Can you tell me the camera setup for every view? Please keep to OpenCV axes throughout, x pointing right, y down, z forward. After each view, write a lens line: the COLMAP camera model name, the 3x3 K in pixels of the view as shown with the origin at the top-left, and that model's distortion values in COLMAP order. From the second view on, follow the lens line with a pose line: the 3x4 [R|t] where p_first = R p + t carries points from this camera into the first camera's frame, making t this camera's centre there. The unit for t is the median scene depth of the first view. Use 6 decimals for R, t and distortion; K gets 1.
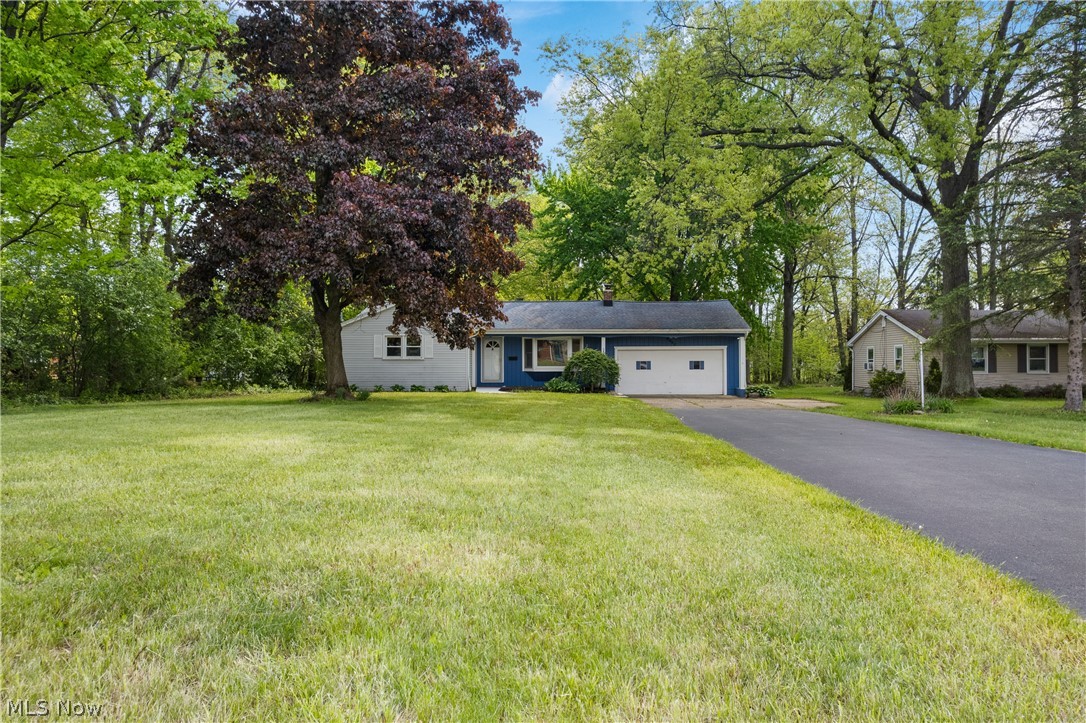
lens RADIAL K [[686.8, 0, 543.0], [0, 686.8, 361.5], [0, 0, 1]] dist [-0.048611, 0.000231]
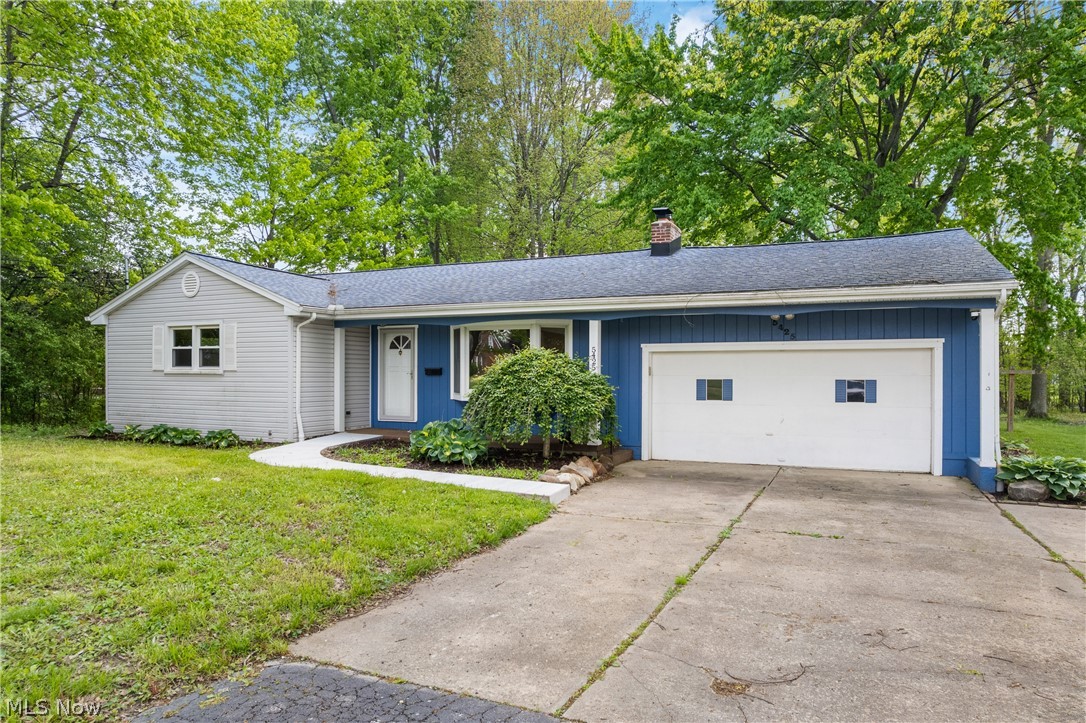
lens RADIAL K [[686.8, 0, 543.0], [0, 686.8, 361.5], [0, 0, 1]] dist [-0.048611, 0.000231]
pose [[0.938823, -0.002615, -0.344391, 0.194650], [-0.002396, 0.999897, -0.014124, -0.005187], [0.344393, 0.014085, 0.938720, 0.600487]]
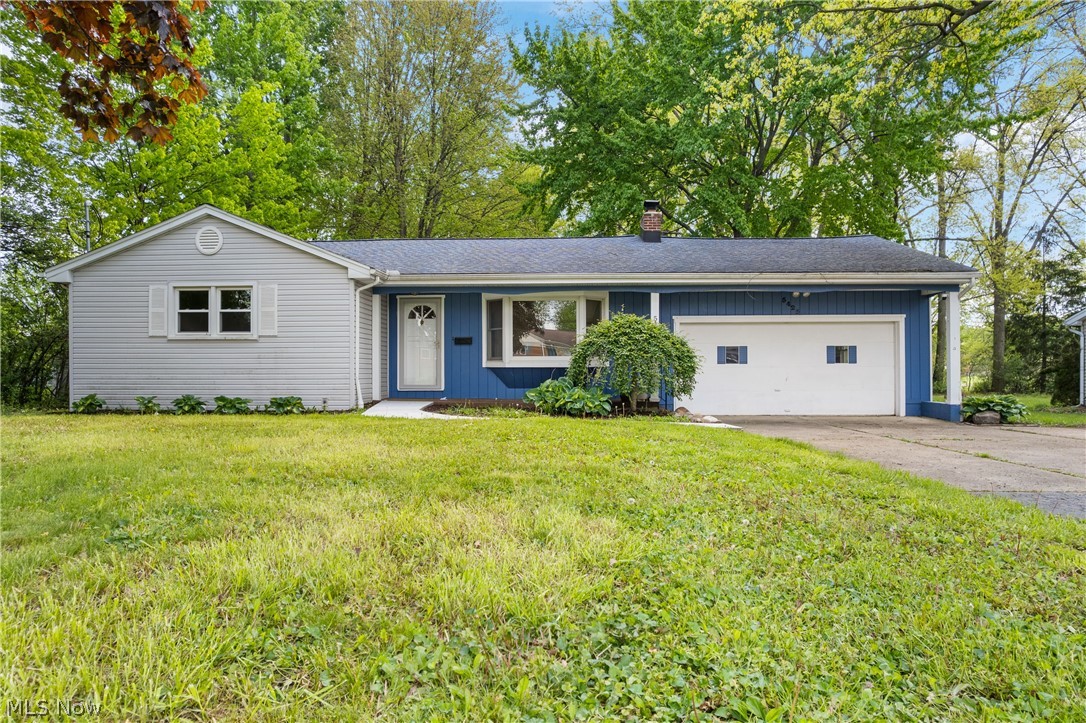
lens RADIAL K [[701.5, 0, 543.0], [0, 701.5, 361.5], [0, 0, 1]] dist [-0.051875, 0.000237]
pose [[0.999857, -0.000132, 0.016939, 0.004537], [0.000270, 0.999967, -0.008111, 0.014517], [-0.016937, 0.008115, 0.999824, 0.520402]]
